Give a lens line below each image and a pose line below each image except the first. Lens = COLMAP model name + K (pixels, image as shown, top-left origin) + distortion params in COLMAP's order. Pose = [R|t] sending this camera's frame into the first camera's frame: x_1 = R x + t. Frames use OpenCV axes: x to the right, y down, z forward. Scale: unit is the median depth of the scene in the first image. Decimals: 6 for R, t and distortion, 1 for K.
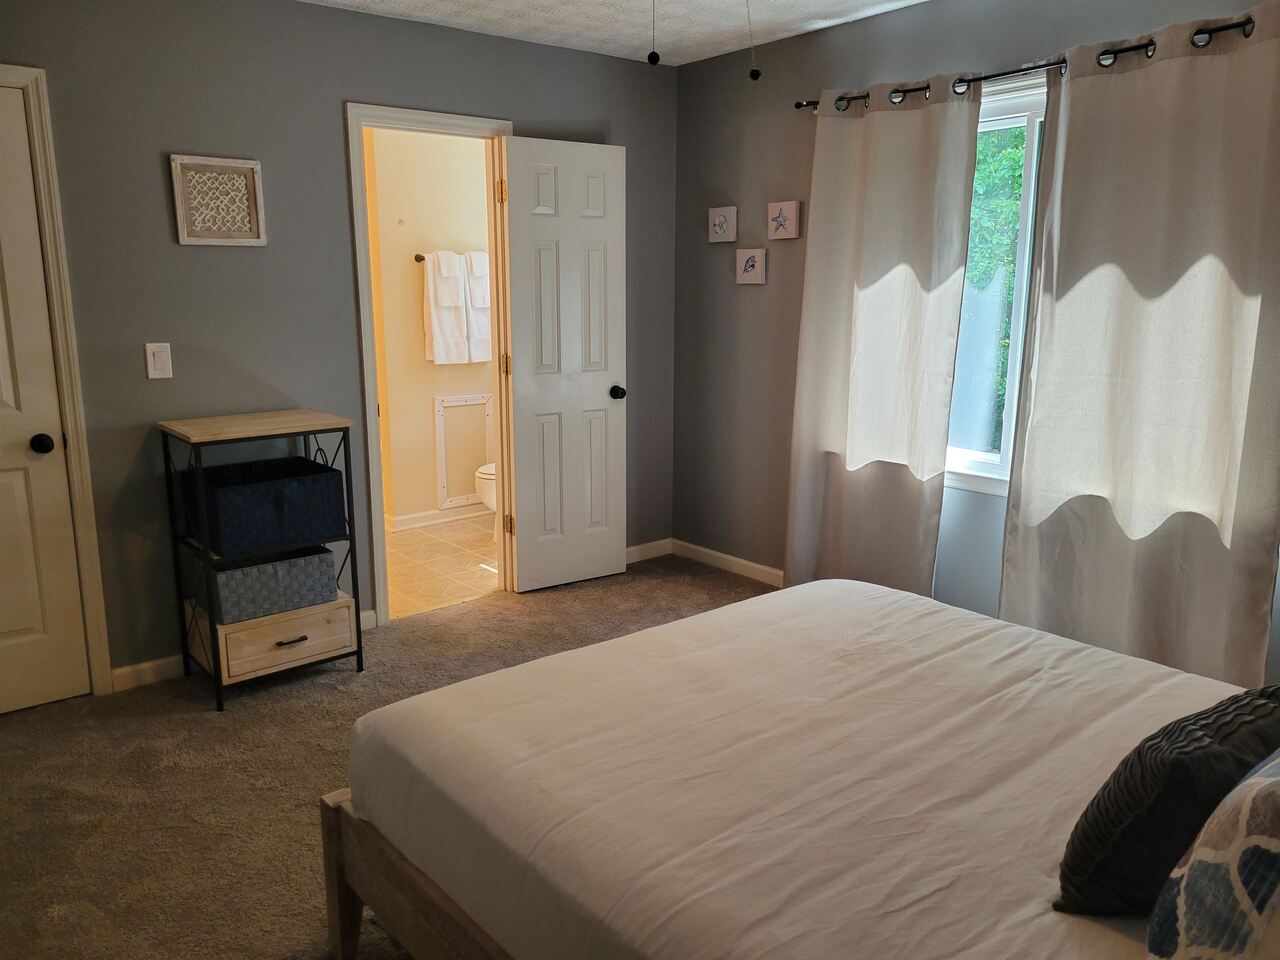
lens RADIAL K [[968.4, 0, 638.3], [0, 968.4, 472.4], [0, 0, 1]] dist [0.049228, -0.032571]
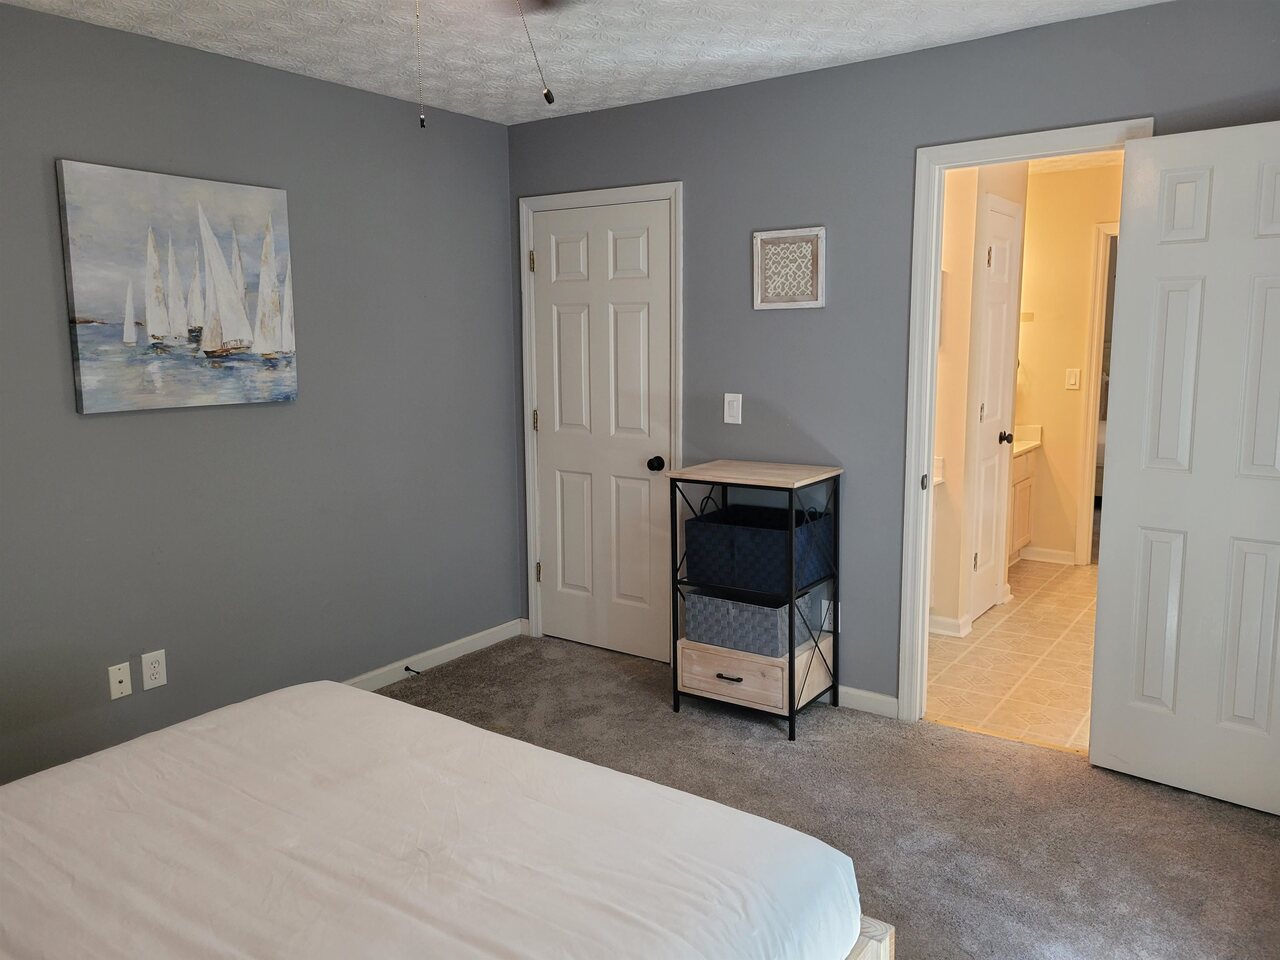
lens RADIAL K [[968.4, 0, 638.3], [0, 968.4, 472.4], [0, 0, 1]] dist [0.049228, -0.032571]
pose [[0.255751, 0.136909, -0.956999, 0.598830], [-0.176338, 0.979920, 0.093063, -0.126711], [0.950524, 0.144955, 0.274758, 0.579658]]
